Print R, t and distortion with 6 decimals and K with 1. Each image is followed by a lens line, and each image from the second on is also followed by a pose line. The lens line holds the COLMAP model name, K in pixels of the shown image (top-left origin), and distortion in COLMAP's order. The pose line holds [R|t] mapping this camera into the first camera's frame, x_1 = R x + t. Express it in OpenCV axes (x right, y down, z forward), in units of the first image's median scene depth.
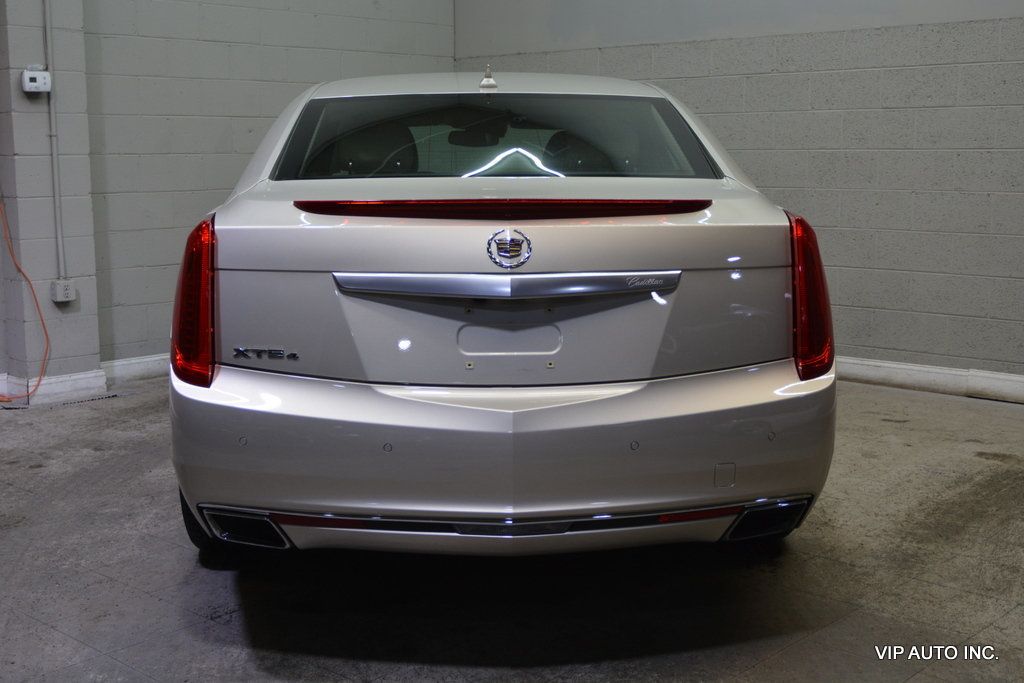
lens RADIAL K [[1277.5, 0, 517.1], [0, 1277.5, 344.2], [0, 0, 1]] dist [-0.018817, 0.000000]
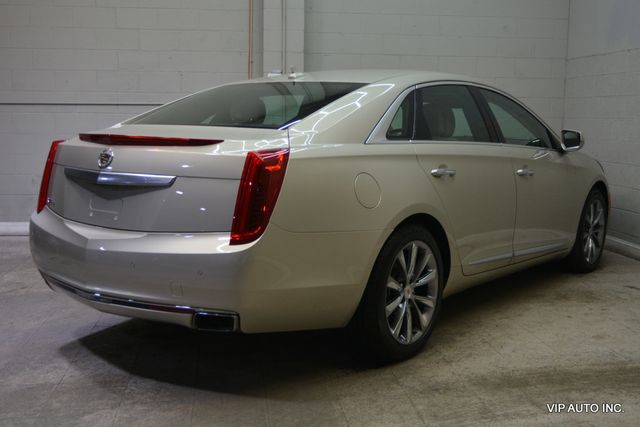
lens RADIAL K [[758.2, 0, 314.6], [0, 758.2, 211.1], [0, 0, 1]] dist [-0.021912, 0.000000]
pose [[0.759415, 0.094197, -0.643751, 0.455105], [-0.112521, 0.993569, 0.012647, -0.020091], [0.640802, 0.062831, 0.765131, 0.133994]]
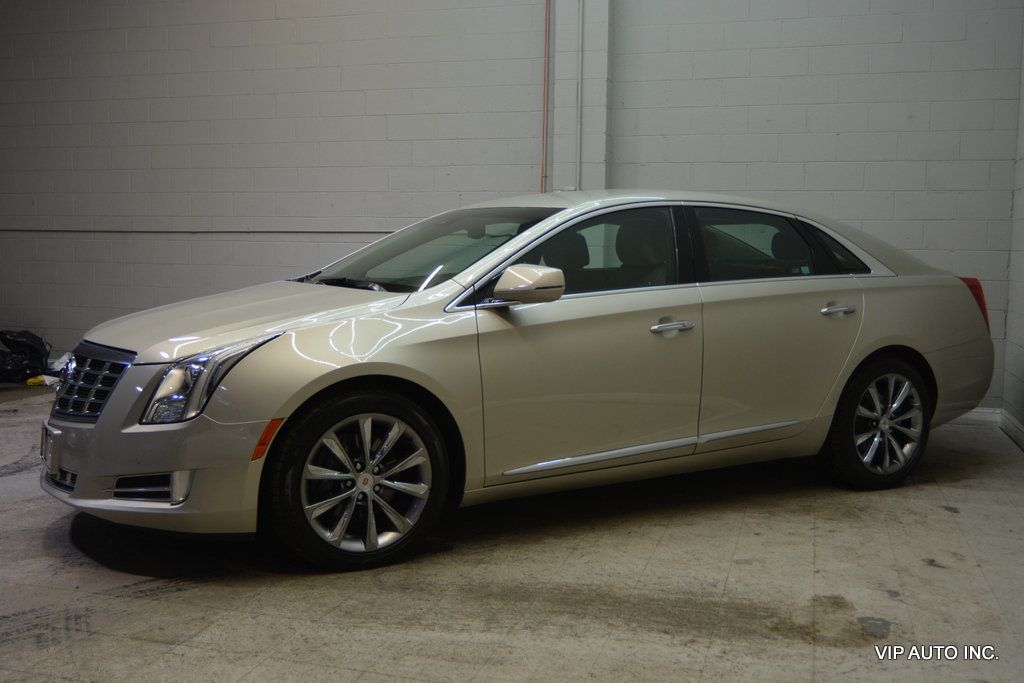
lens RADIAL K [[1050.3, 0, 486.3], [0, 1050.3, 341.8], [0, 0, 1]] dist [-0.026219, 0.000000]
pose [[0.432295, 0.094121, -0.896807, 0.724003], [-0.149547, 0.988249, 0.031630, -0.059832], [0.889245, 0.120442, 0.441290, 0.371914]]
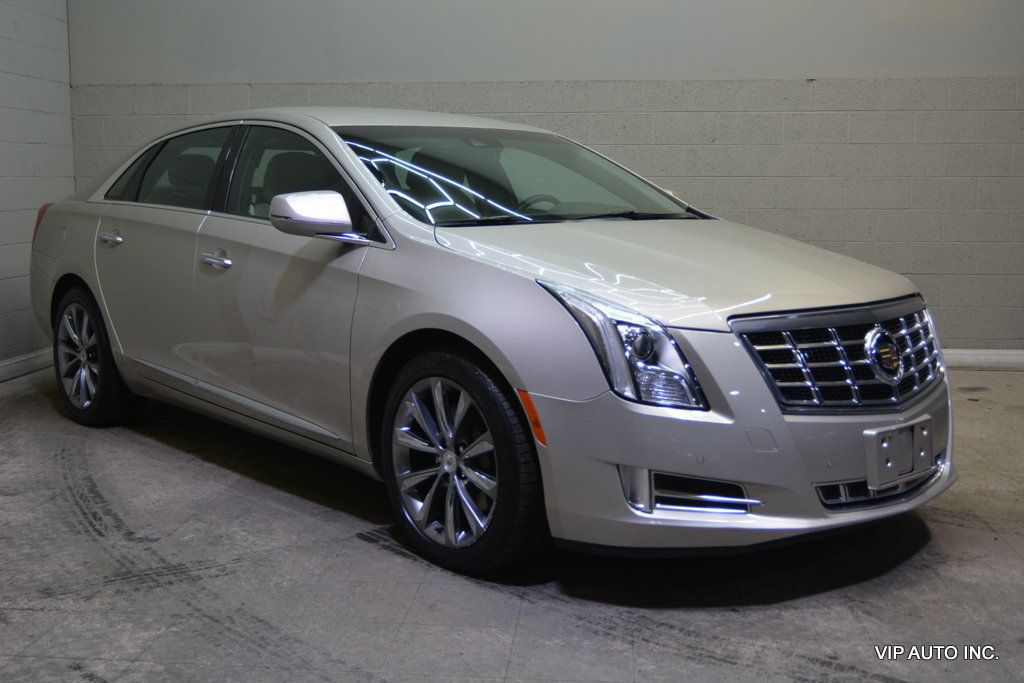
lens RADIAL K [[1170.4, 0, 511.9], [0, 1170.4, 351.5], [0, 0, 1]] dist [-0.015391, 0.000000]
pose [[0.799979, -0.076857, 0.595085, -0.451590], [0.084579, 0.996304, 0.014974, -0.001473], [-0.594037, 0.038353, 0.803523, 0.095202]]
